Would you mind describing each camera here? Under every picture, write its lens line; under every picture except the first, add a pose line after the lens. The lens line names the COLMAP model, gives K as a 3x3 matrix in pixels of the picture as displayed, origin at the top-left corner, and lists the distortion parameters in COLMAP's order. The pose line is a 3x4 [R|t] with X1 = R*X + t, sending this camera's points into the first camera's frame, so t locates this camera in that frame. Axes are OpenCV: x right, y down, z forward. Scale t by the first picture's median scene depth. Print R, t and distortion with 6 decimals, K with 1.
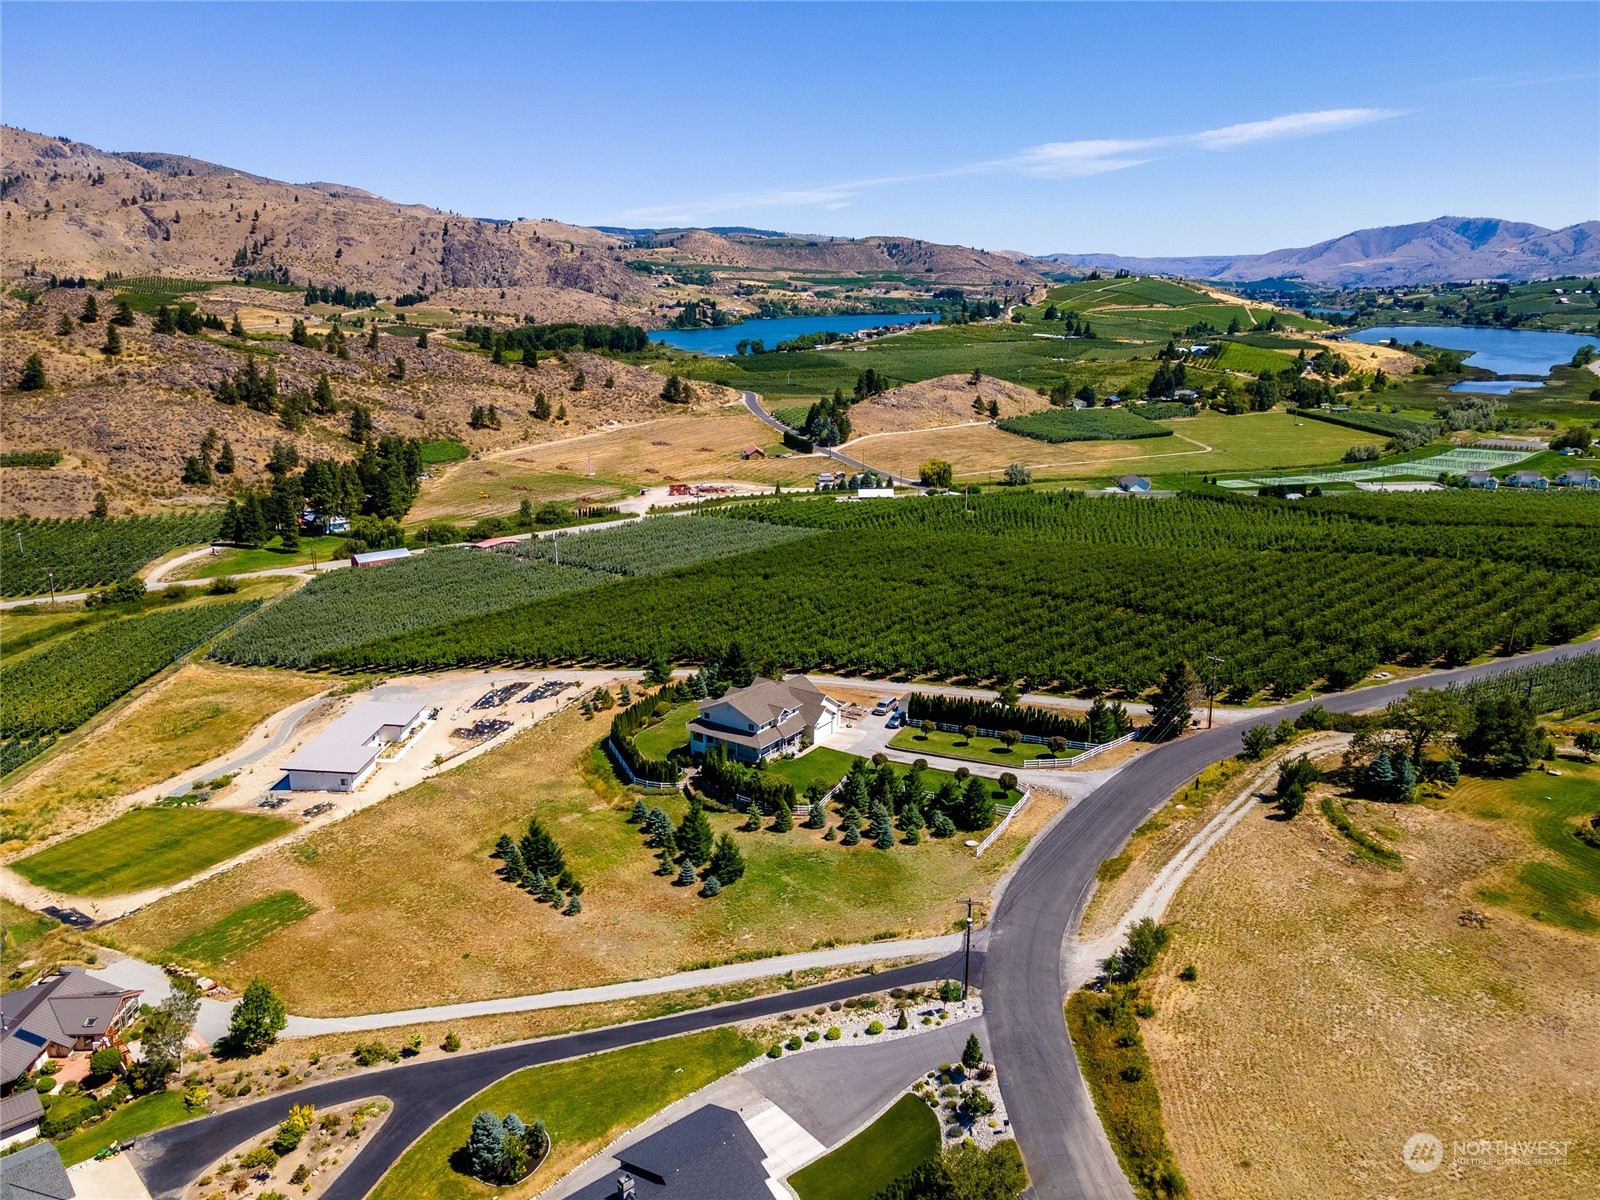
lens RADIAL K [[1122.3, 0, 809.0], [0, 1122.3, 599.6], [0, 0, 1]] dist [0.008132, 0.030328]
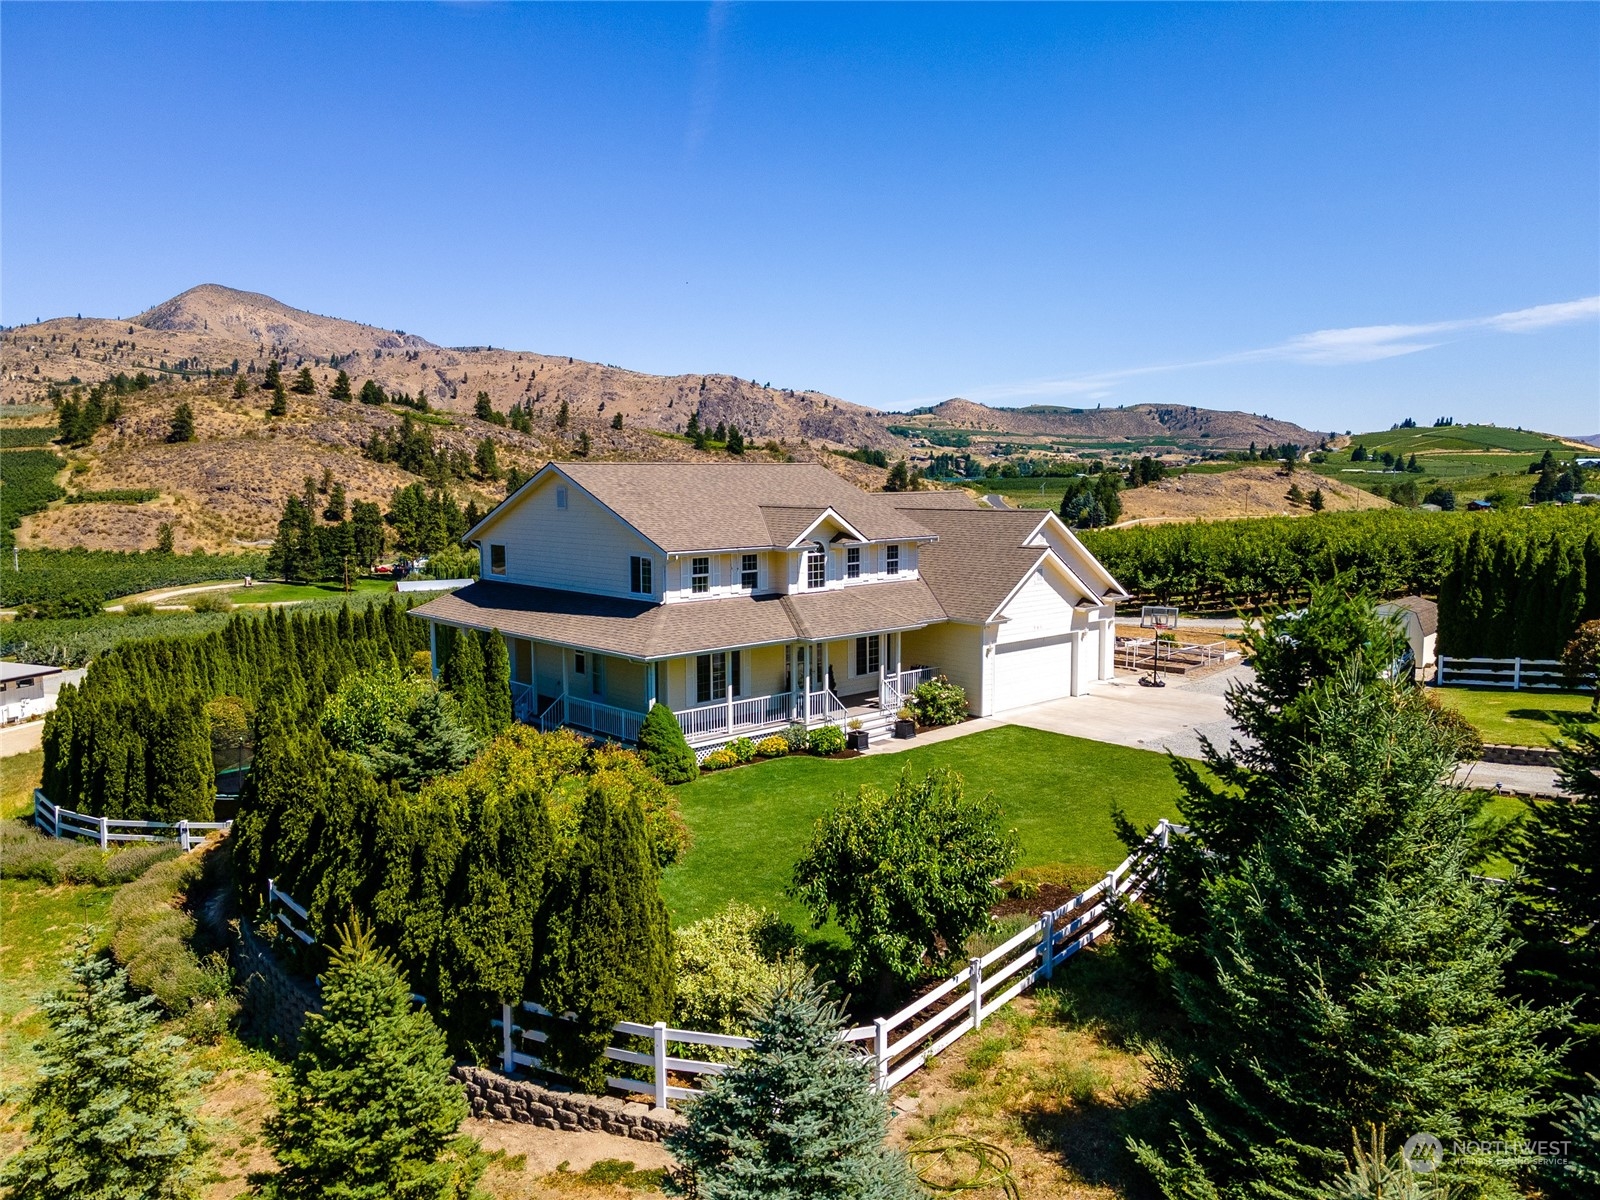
lens RADIAL K [[1122.3, 0, 802.9], [0, 1122.3, 595.1], [0, 0, 1]] dist [0.008132, 0.030328]
pose [[0.972452, 0.020411, -0.232208, 0.003381], [-0.059238, 0.985094, -0.161492, 0.023828], [0.225450, 0.170799, 0.959166, 0.133086]]
